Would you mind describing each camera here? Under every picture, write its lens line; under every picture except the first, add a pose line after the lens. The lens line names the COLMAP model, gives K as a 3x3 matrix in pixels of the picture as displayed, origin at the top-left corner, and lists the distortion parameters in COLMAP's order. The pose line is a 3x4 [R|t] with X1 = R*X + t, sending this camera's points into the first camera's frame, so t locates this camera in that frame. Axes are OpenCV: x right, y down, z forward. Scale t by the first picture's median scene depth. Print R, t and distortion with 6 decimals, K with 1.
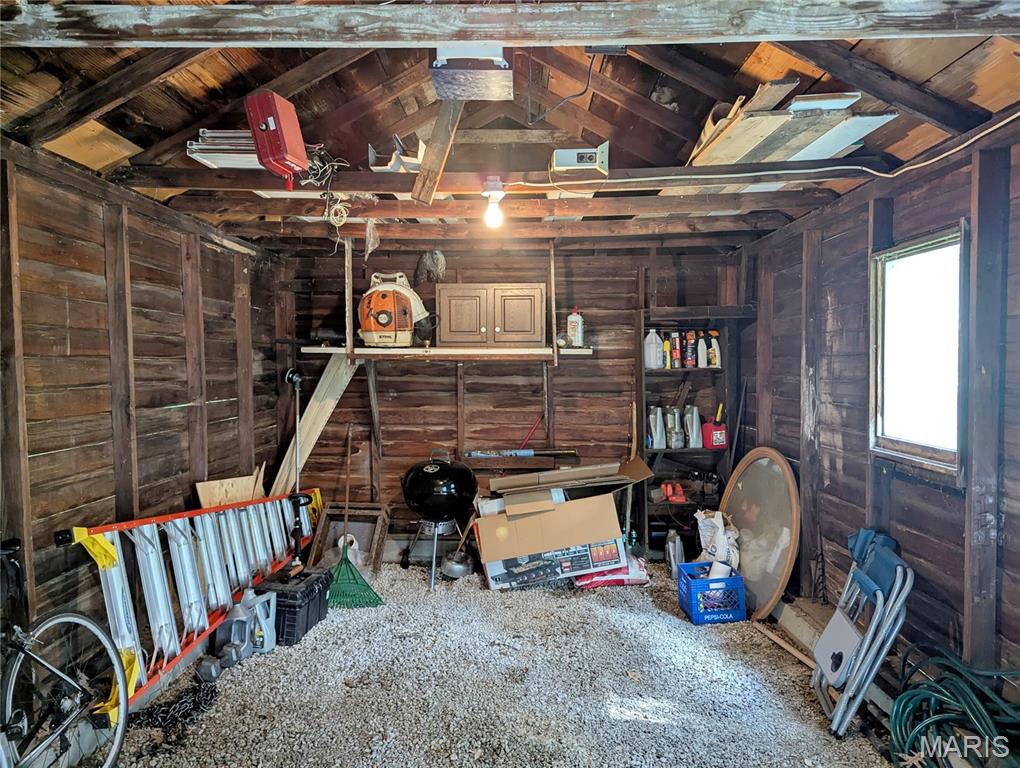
lens RADIAL K [[728.5, 0, 513.6], [0, 728.5, 383.5], [0, 0, 1]] dist [0.042526, -0.024961]
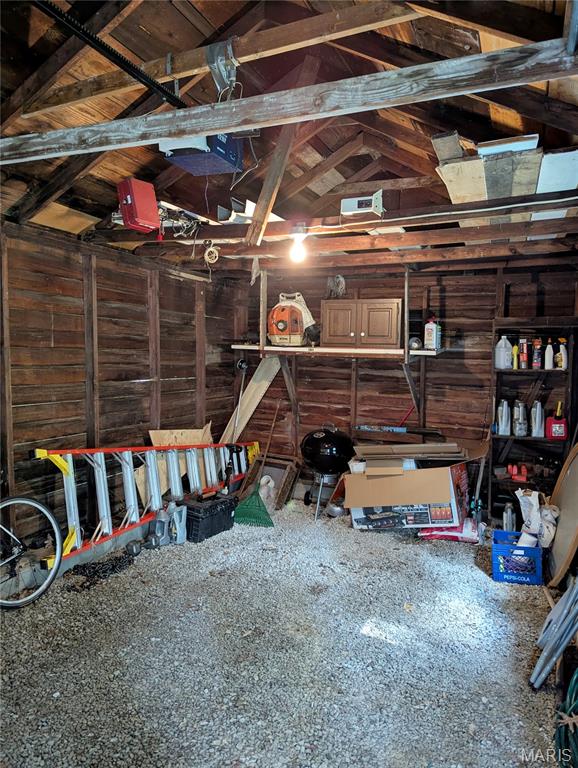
lens RADIAL K [[545.1, 0, 285.8], [0, 545.1, 387.1], [0, 0, 1]] dist [0.047604, -0.029497]
pose [[0.925812, 0.051822, -0.374415, 0.274878], [-0.041035, 0.998482, 0.036730, -0.011511], [0.375750, -0.018641, 0.926533, 0.033301]]
